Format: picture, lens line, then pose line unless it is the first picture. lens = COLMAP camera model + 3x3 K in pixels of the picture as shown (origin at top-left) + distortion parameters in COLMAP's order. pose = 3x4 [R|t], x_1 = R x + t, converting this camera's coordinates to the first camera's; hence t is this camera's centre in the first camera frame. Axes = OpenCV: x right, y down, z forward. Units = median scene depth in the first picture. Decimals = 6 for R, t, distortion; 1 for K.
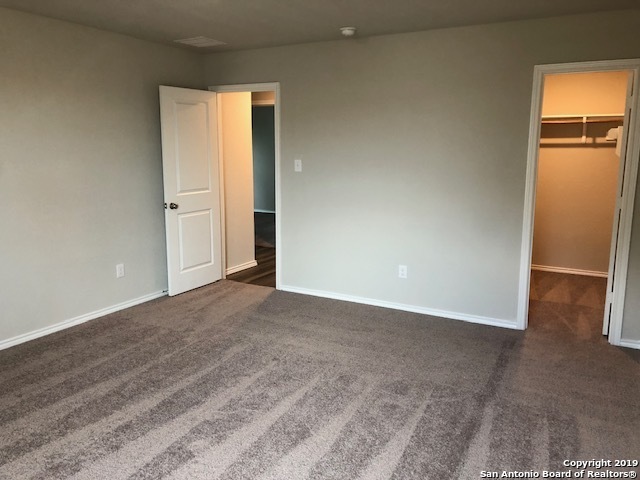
lens RADIAL K [[528.0, 0, 320.4], [0, 528.0, 237.4], [0, 0, 1]] dist [0.053752, -0.028473]
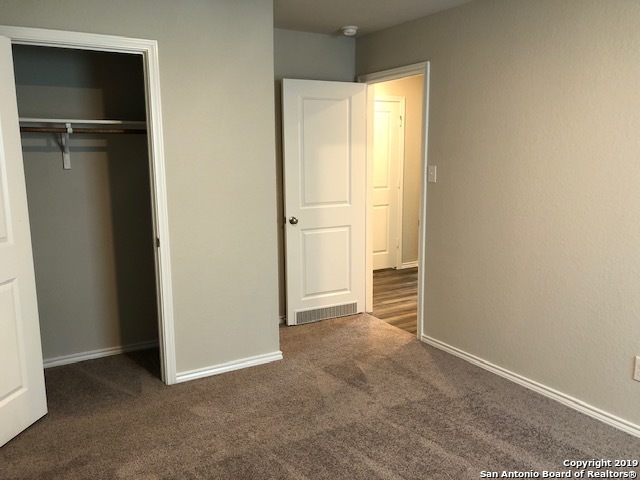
lens RADIAL K [[528.0, 0, 319.6], [0, 528.0, 239.1], [0, 0, 1]] dist [0.053752, -0.028473]
pose [[0.856038, 0.075839, -0.511319, 0.177798], [-0.080841, 0.996649, 0.012483, -0.041637], [0.510552, 0.030650, 0.859300, 0.282826]]
